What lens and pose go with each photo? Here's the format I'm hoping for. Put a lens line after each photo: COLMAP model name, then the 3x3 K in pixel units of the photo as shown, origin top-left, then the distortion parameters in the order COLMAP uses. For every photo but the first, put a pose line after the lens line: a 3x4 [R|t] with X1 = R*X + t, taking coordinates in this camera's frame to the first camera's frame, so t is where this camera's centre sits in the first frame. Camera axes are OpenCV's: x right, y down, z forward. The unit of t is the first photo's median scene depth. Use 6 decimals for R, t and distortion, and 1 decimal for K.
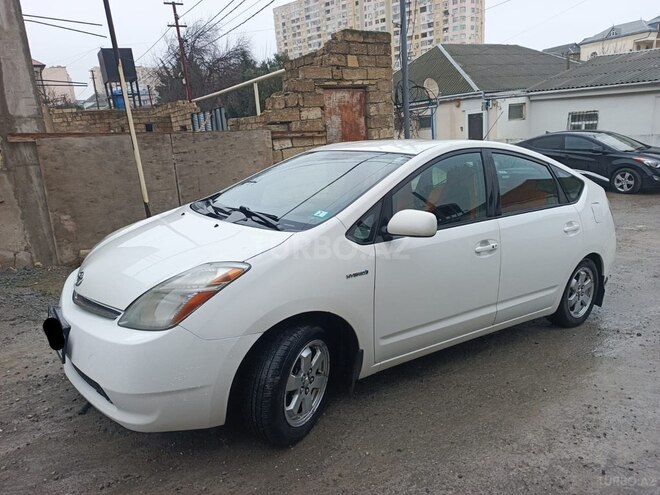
lens RADIAL K [[467.7, 0, 328.3], [0, 467.7, 251.1], [0, 0, 1]] dist [0.025167, -0.017928]
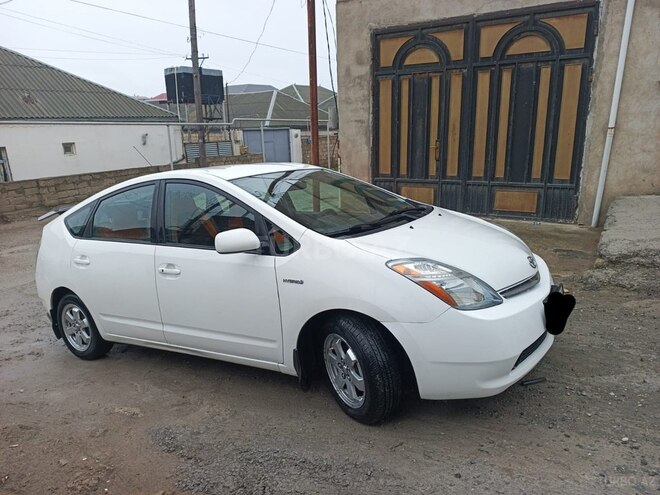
lens RADIAL K [[470.5, 0, 328.6], [0, 470.5, 250.3], [0, 0, 1]] dist [0.016160, -0.009921]
pose [[-0.377888, -0.150454, 0.913545, -0.444136], [0.286957, 0.919086, 0.270066, -0.134914], [-0.880259, 0.364203, -0.304138, 0.566814]]
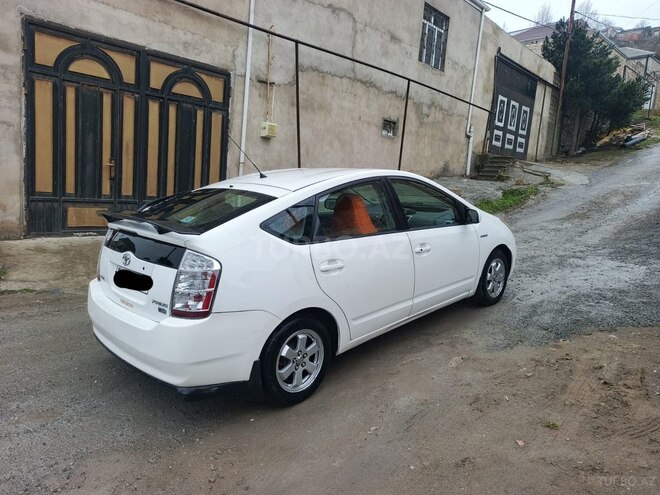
lens RADIAL K [[467.7, 0, 328.3], [0, 467.7, 251.1], [0, 0, 1]] dist [0.025167, -0.017928]
pose [[-0.987208, 0.026702, -0.157184, 0.181941], [-0.037941, 0.918210, 0.394272, -0.244255], [0.154855, 0.395193, -0.905452, 1.027723]]
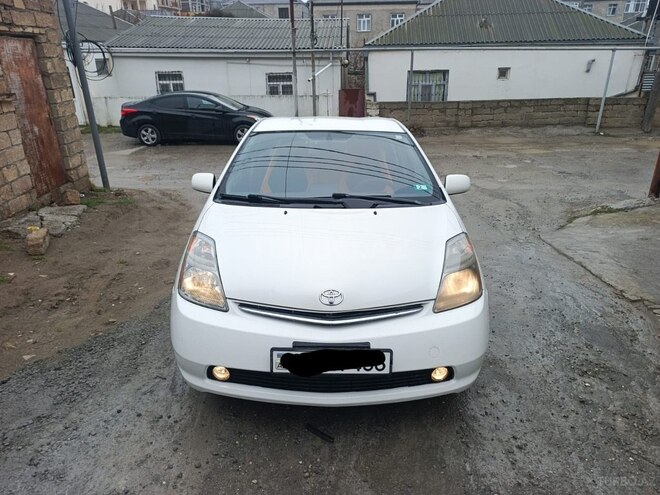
lens RADIAL K [[470.5, 0, 328.6], [0, 470.5, 250.3], [0, 0, 1]] dist [0.016160, -0.009921]
pose [[0.580557, -0.249357, 0.775097, -0.383705], [0.176947, 0.967838, 0.178828, -0.060220], [-0.794760, 0.033331, 0.606008, 0.144945]]
